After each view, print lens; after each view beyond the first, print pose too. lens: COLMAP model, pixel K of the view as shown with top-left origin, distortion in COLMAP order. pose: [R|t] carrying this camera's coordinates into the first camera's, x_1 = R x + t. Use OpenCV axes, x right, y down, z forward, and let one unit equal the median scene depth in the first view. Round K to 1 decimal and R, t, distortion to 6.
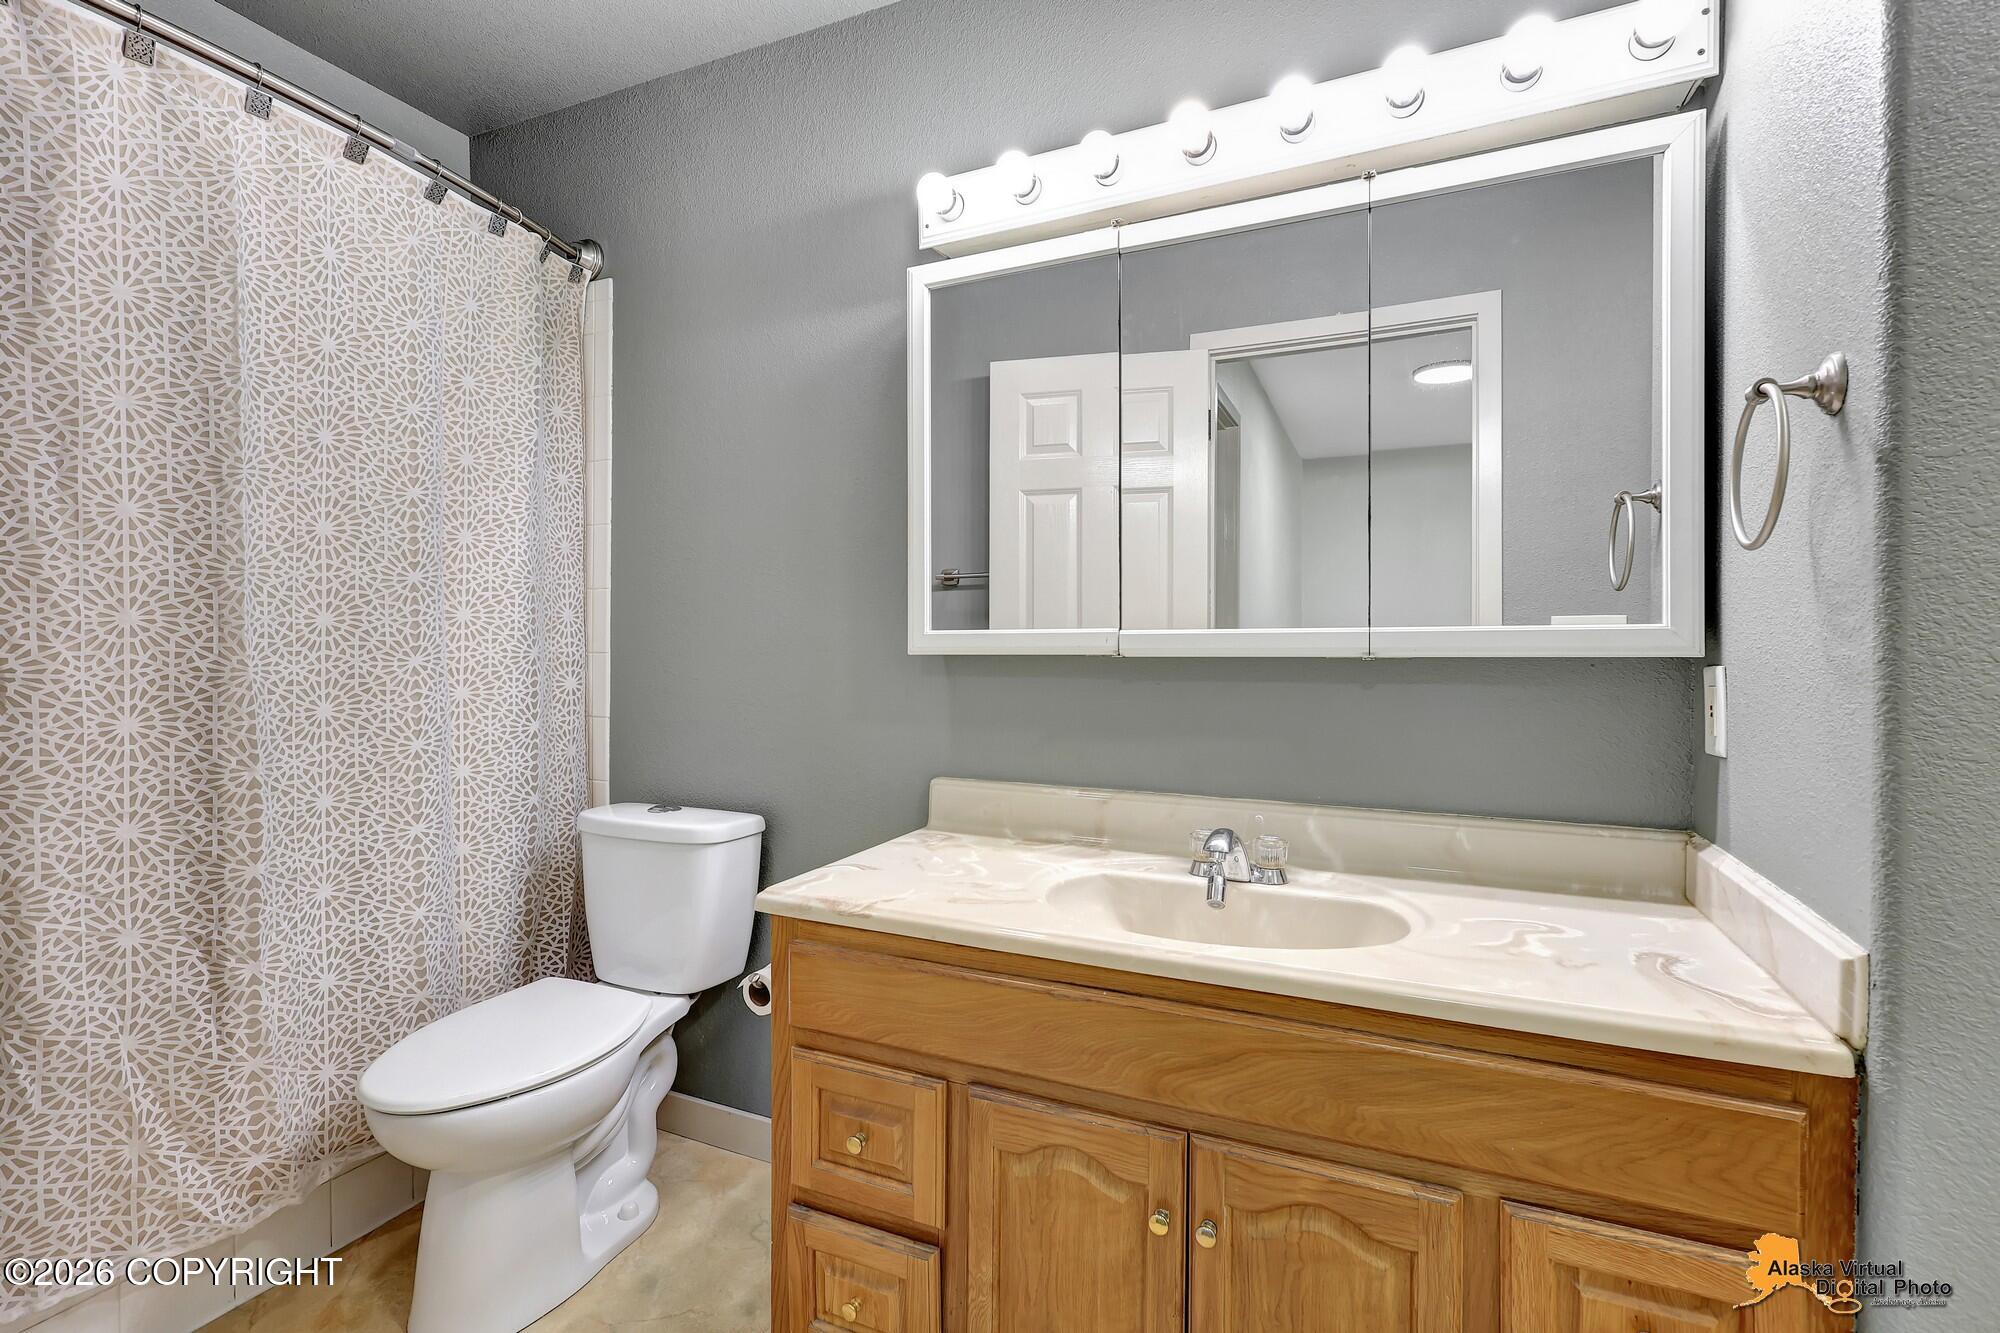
lens RADIAL K [[937.3, 0, 973.2], [0, 937.3, 657.5], [0, 0, 1]] dist [-0.001552, 0.001022]
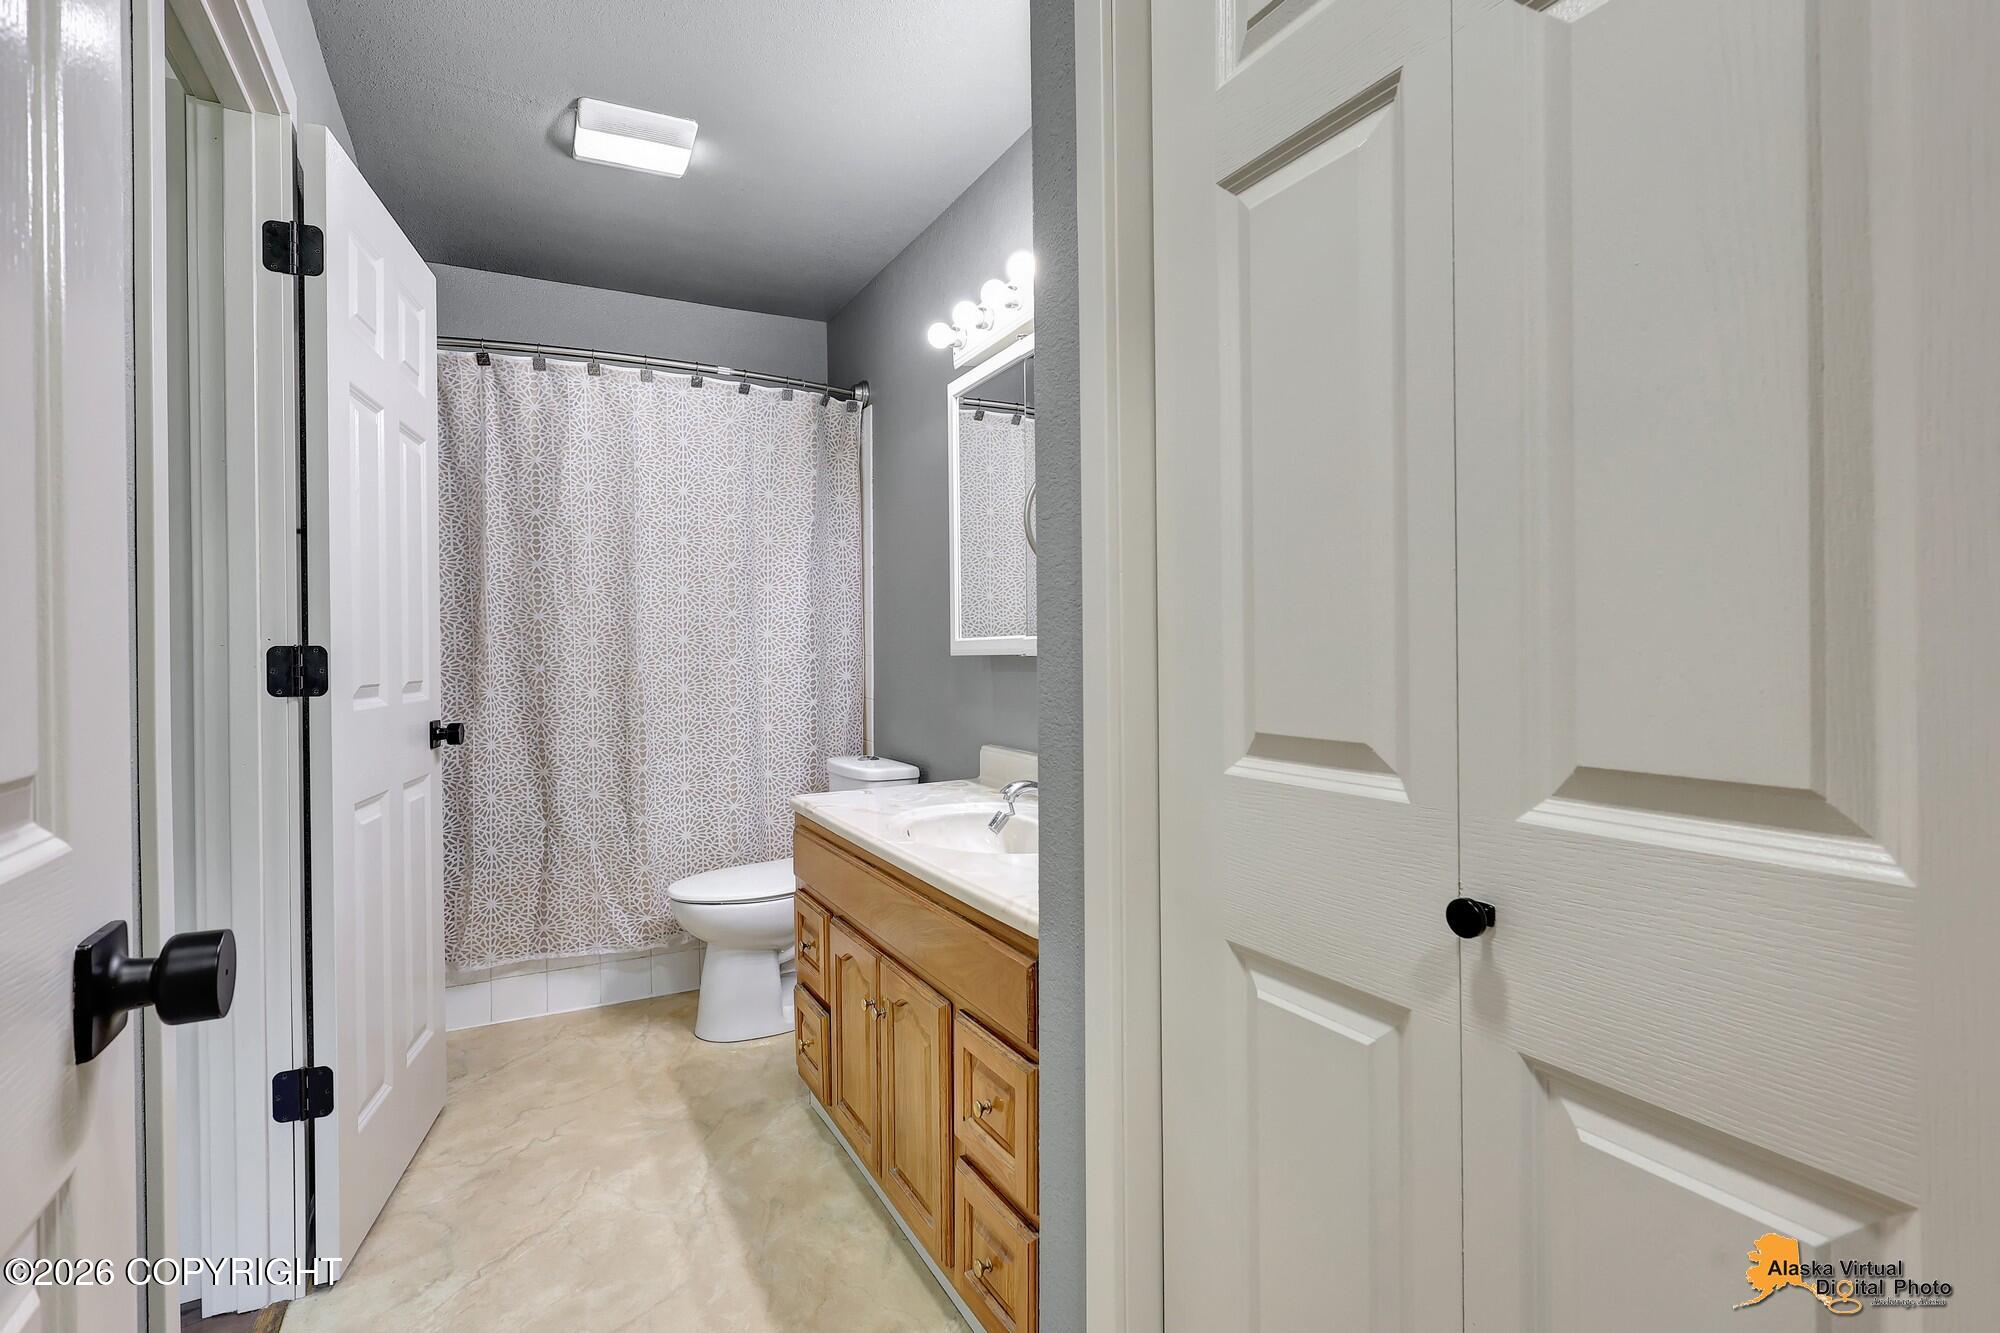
lens RADIAL K [[937.3, 0, 955.0], [0, 937.3, 656.0], [0, 0, 1]] dist [-0.001552, 0.001022]
pose [[0.777746, -0.008137, -0.628527, 0.915199], [0.005935, 0.999967, -0.005601, 0.006165], [0.628551, 0.000626, 0.777768, -0.106493]]
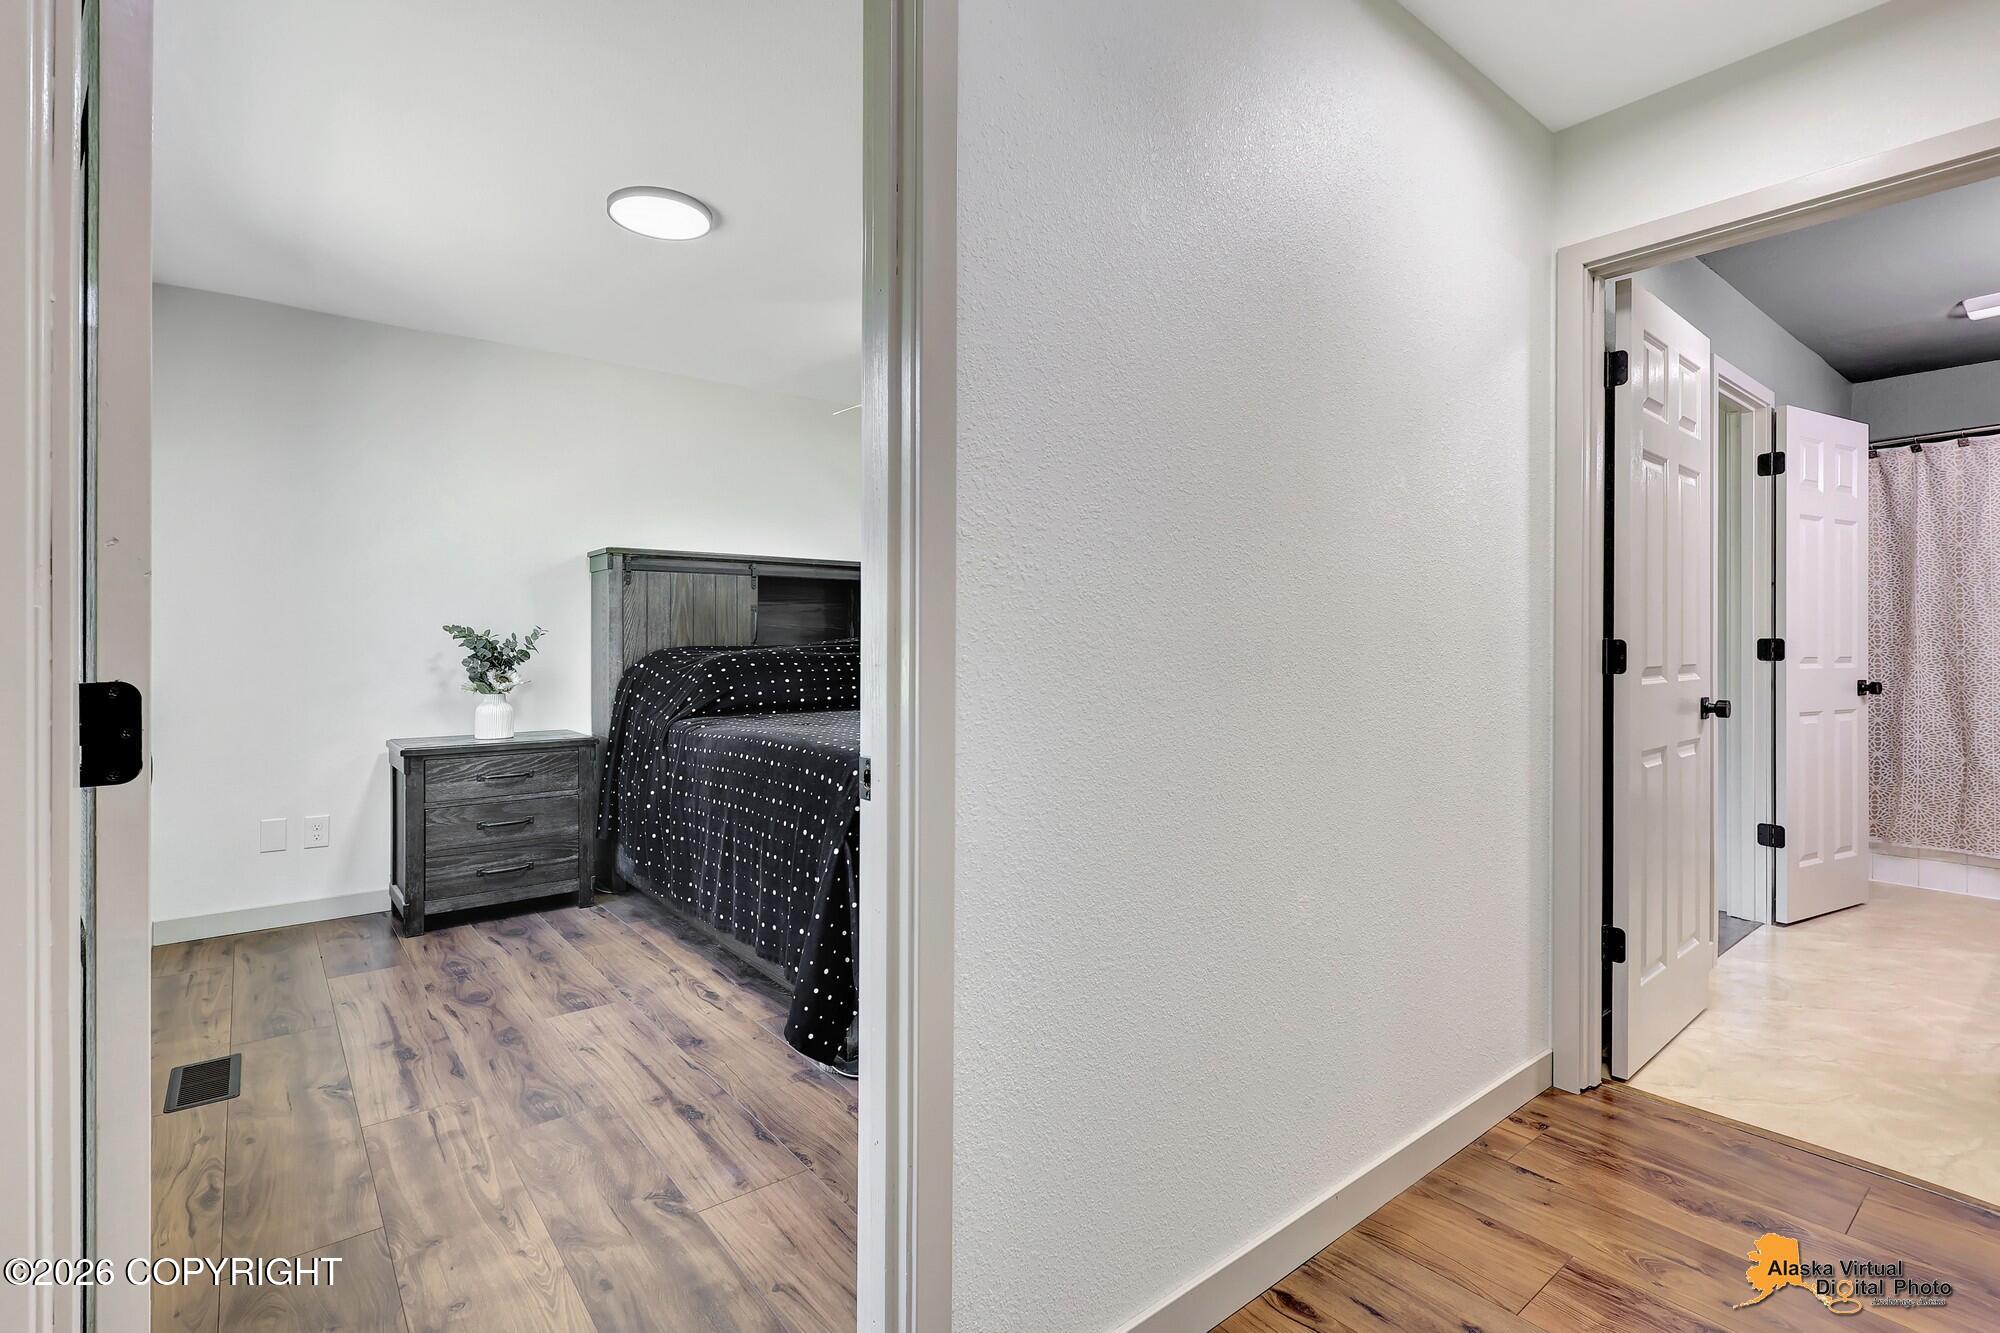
lens RADIAL K [[937.3, 0, 1012.6], [0, 937.3, 641.1], [0, 0, 1]] dist [-0.001552, 0.001022]
pose [[-0.433643, -0.004696, -0.901073, 2.659736], [-0.010514, 0.999945, -0.000152, 0.012225], [0.901024, 0.009408, -0.433668, -0.457175]]
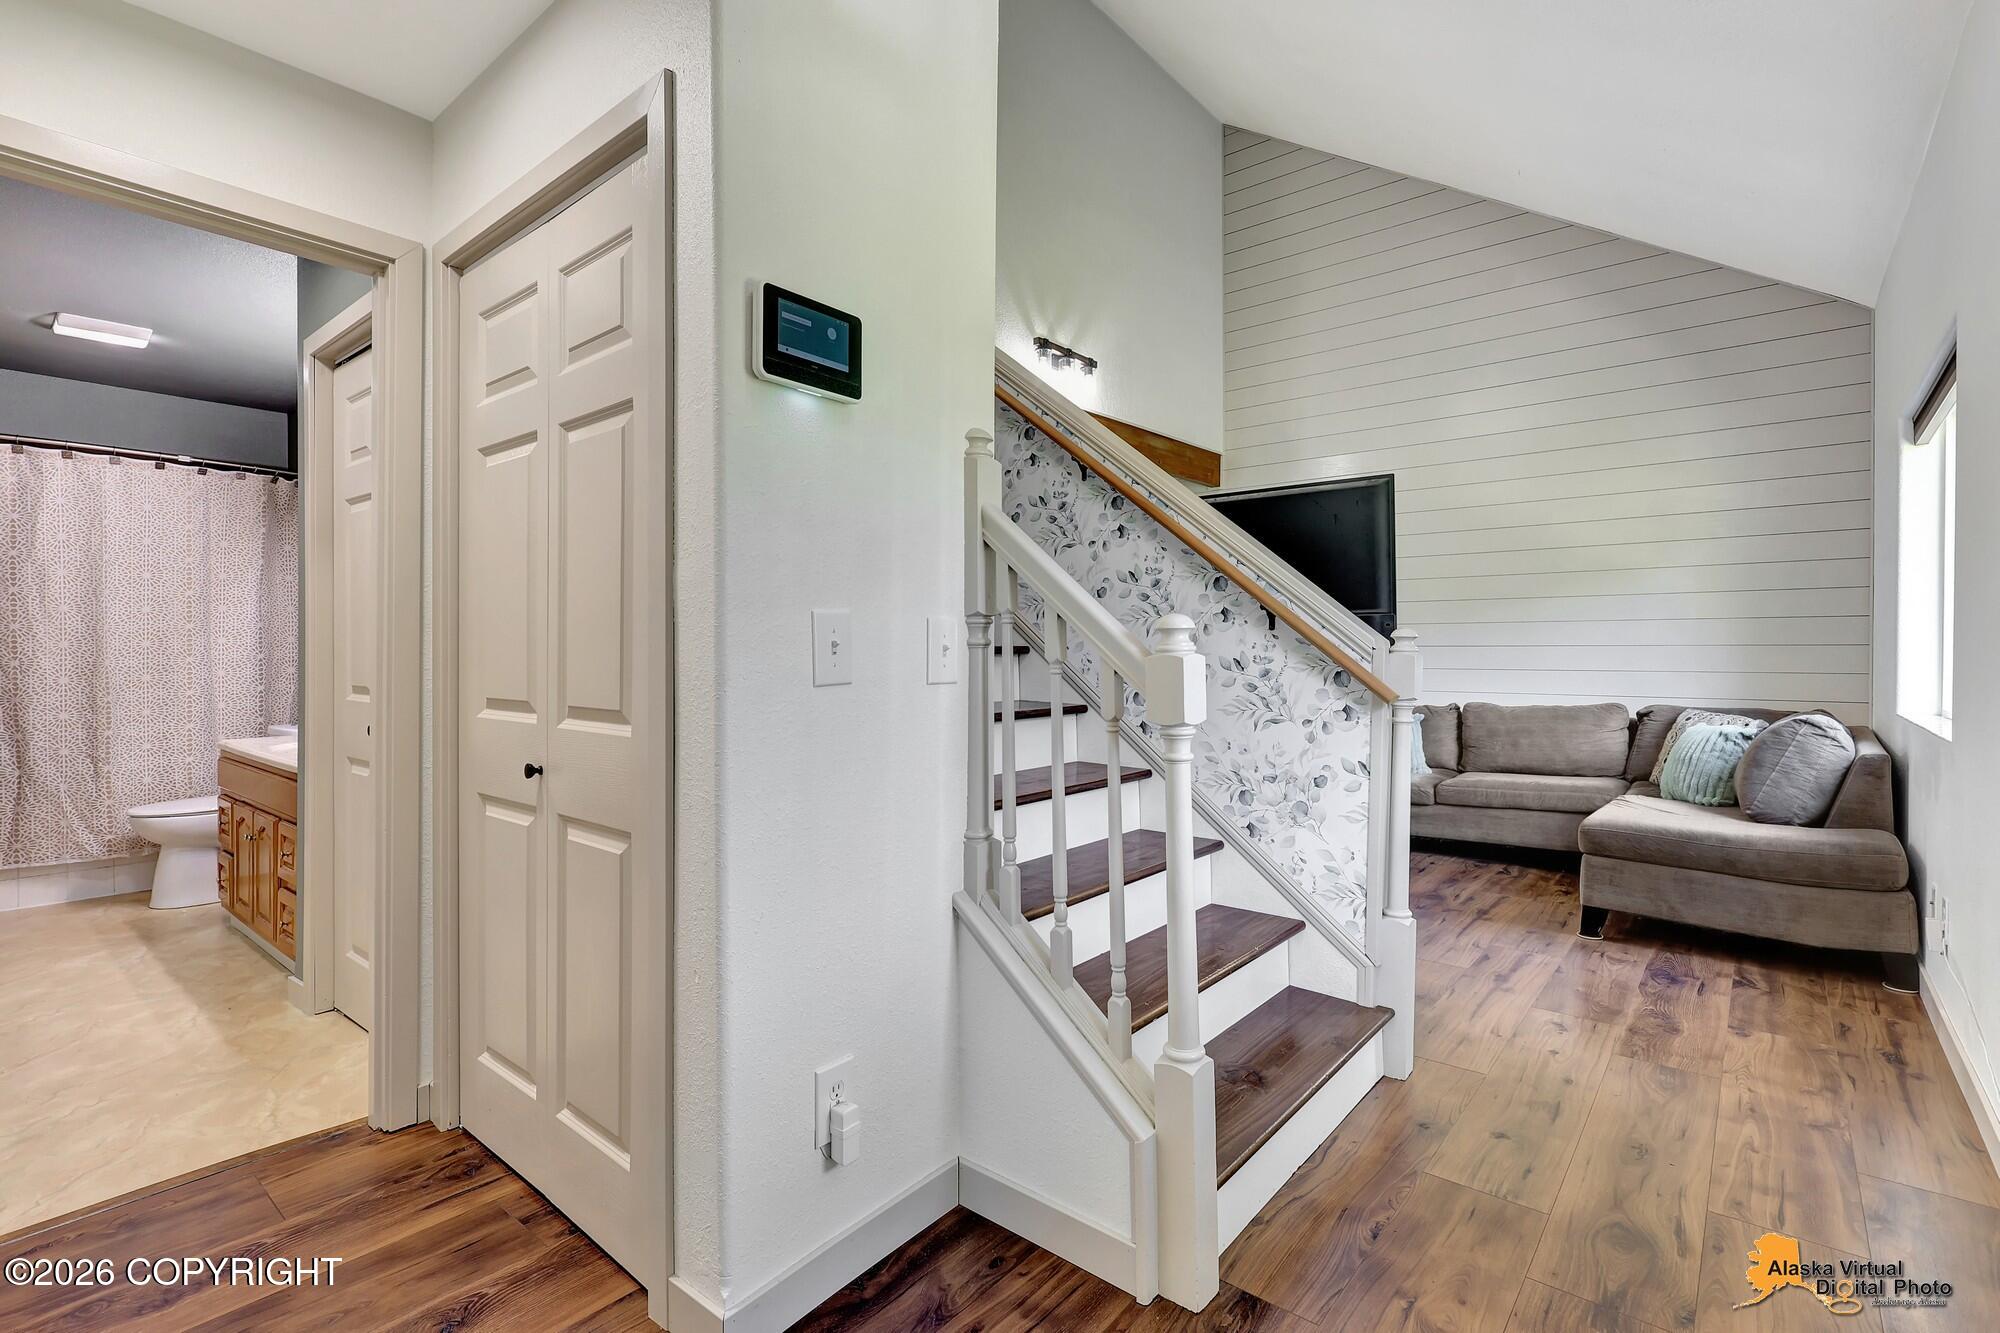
lens RADIAL K [[937.3, 0, 981.1], [0, 937.3, 654.3], [0, 0, 1]] dist [-0.001552, 0.001022]
pose [[0.964259, 0.002715, -0.264949, 2.378280], [-0.003826, 0.999986, -0.003679, -0.009750], [0.264935, 0.004561, 0.964255, -0.972165]]
